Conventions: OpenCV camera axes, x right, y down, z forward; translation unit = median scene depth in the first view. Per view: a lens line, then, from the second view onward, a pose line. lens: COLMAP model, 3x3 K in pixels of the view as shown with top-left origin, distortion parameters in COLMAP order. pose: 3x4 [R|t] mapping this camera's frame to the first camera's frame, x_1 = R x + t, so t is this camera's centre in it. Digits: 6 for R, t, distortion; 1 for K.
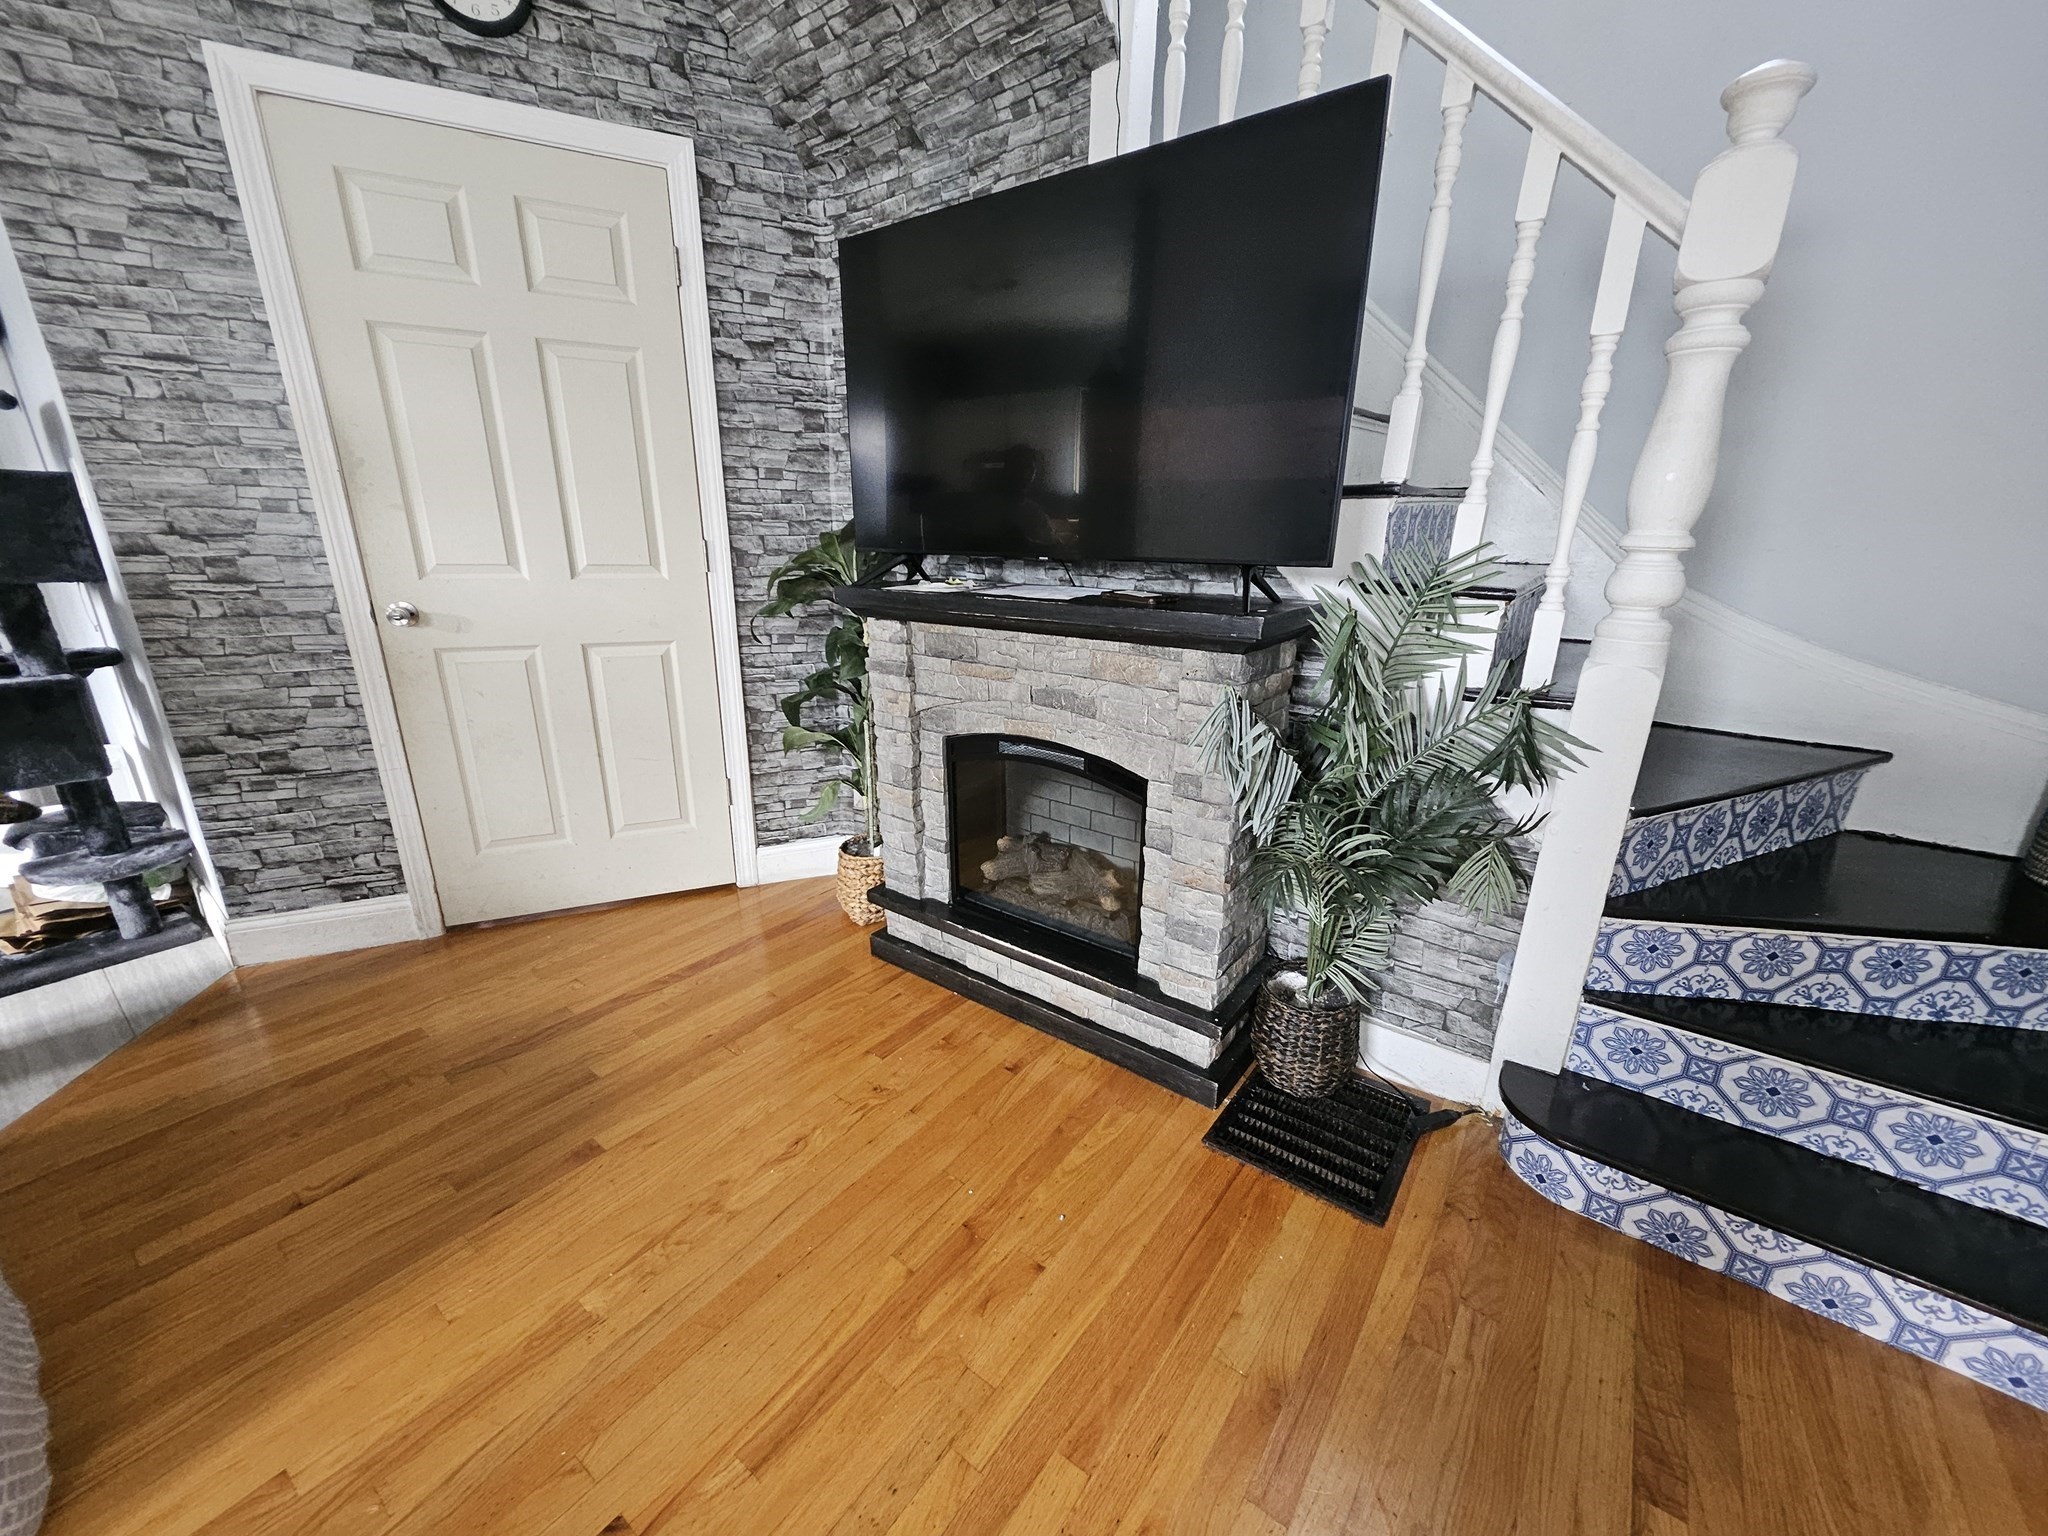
lens RADIAL K [[800.6, 0, 1035.4], [0, 800.6, 788.5], [0, 0, 1]] dist [0.008376, -0.004851]
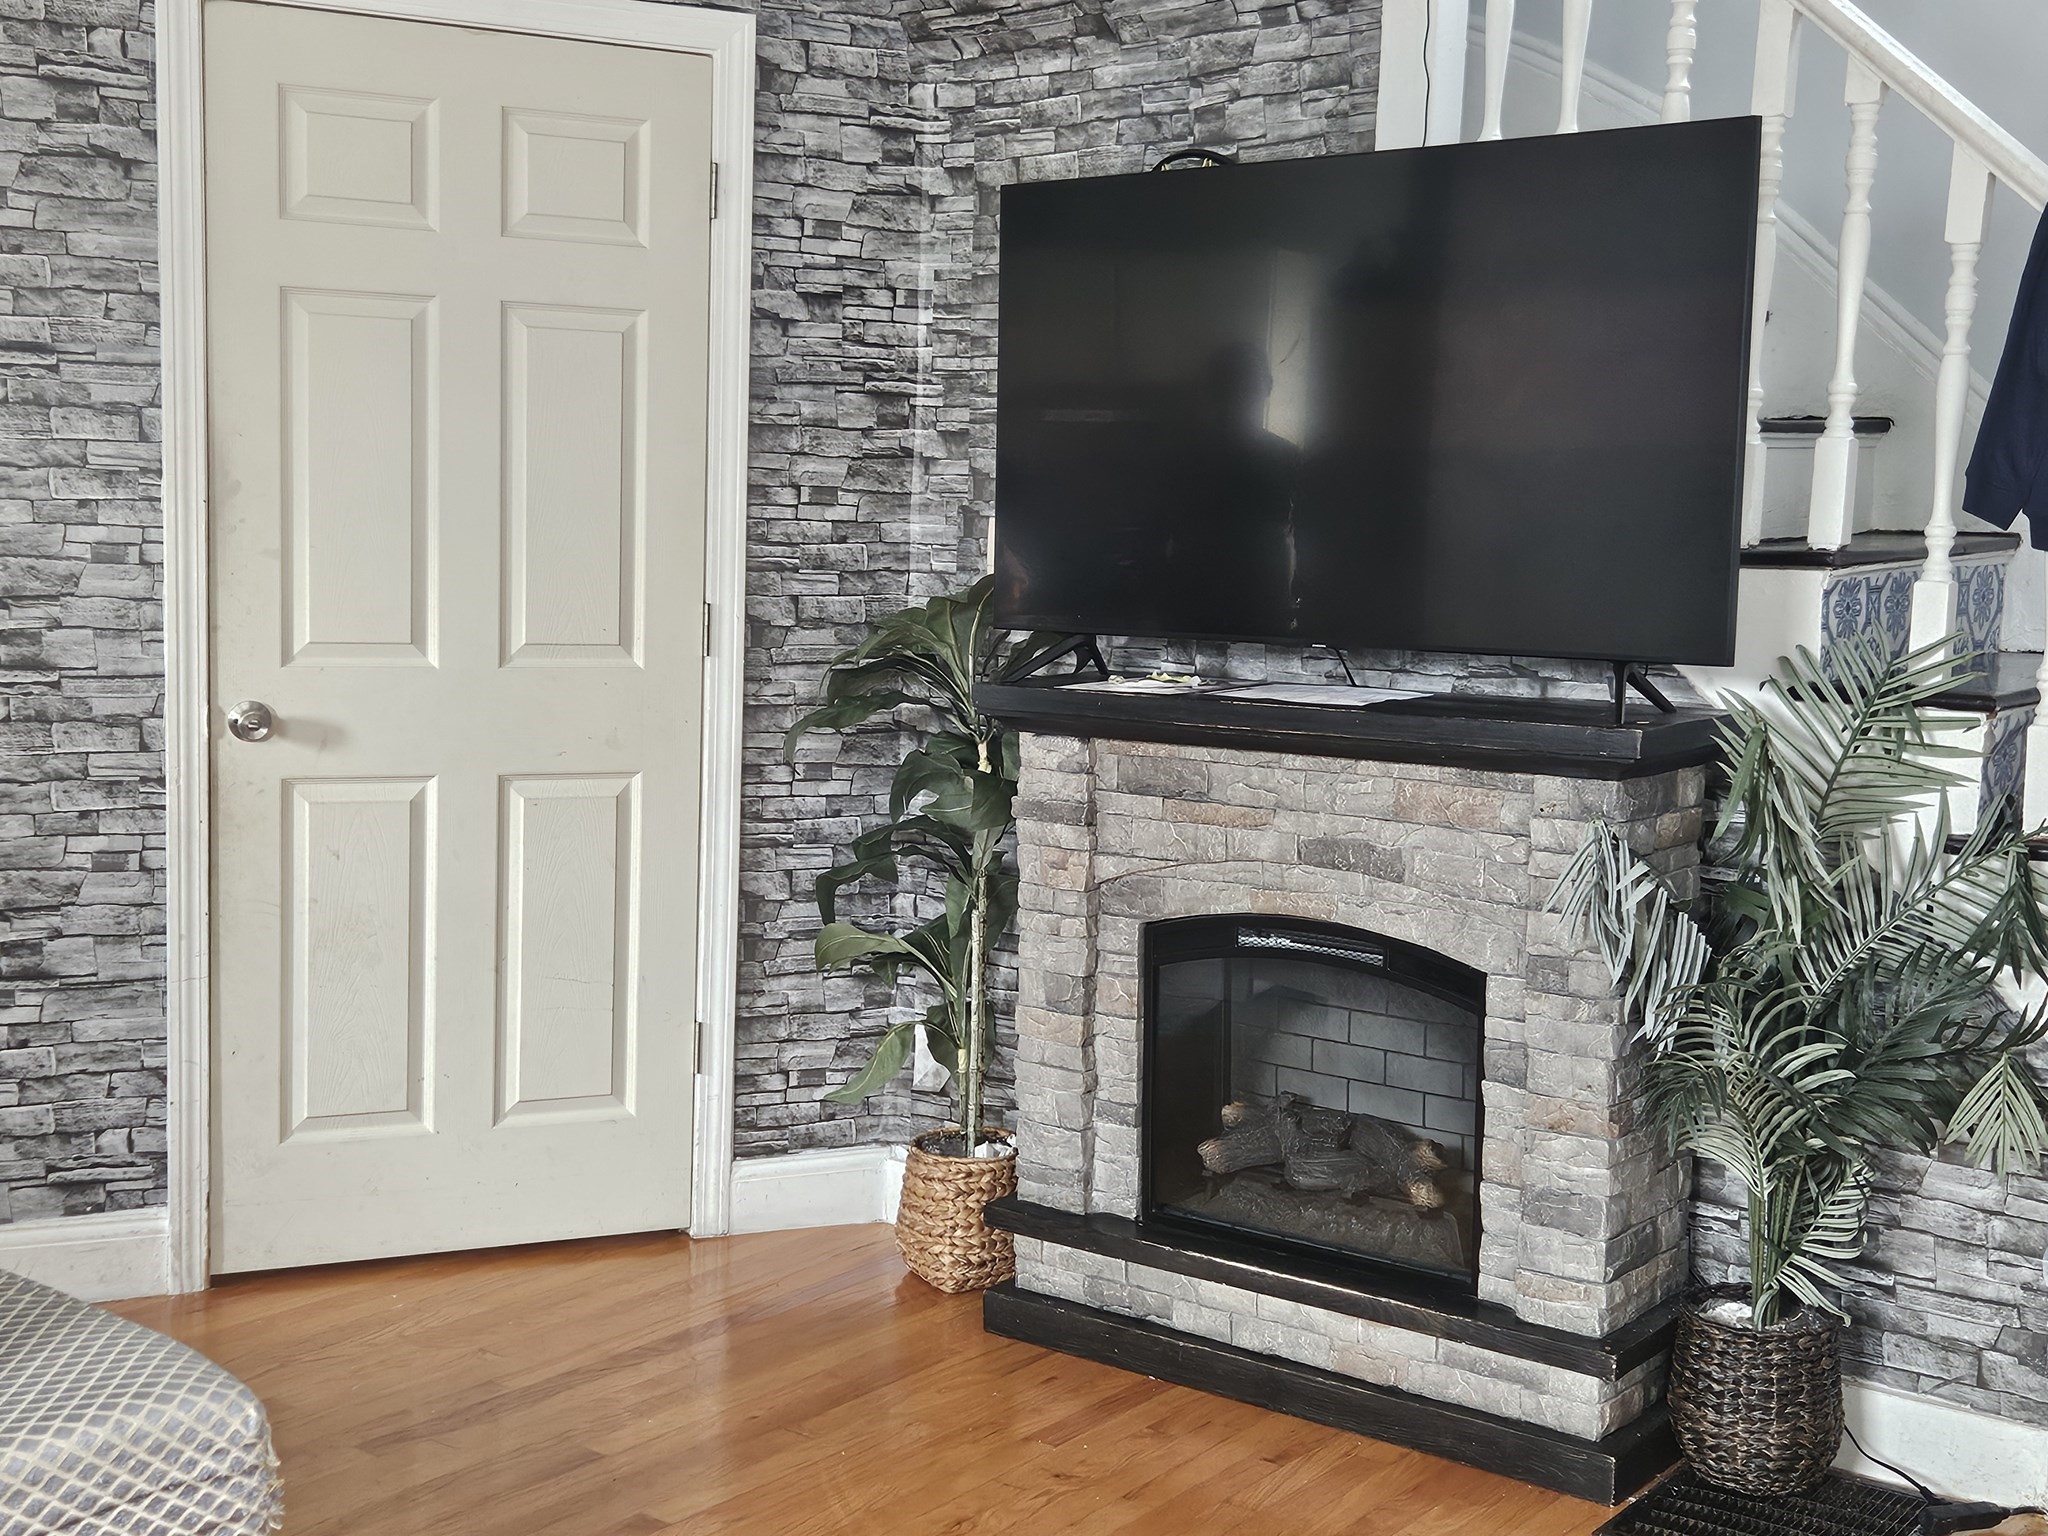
lens RADIAL K [[2452.5, 0, 1047.2], [0, 2452.5, 751.9], [0, 0, 1]] dist [0.119674, -0.209778]
pose [[0.999907, 0.009113, -0.010110, -0.172909], [-0.011071, 0.976629, -0.214648, 0.214438], [0.007918, 0.214740, 0.976639, -0.873733]]
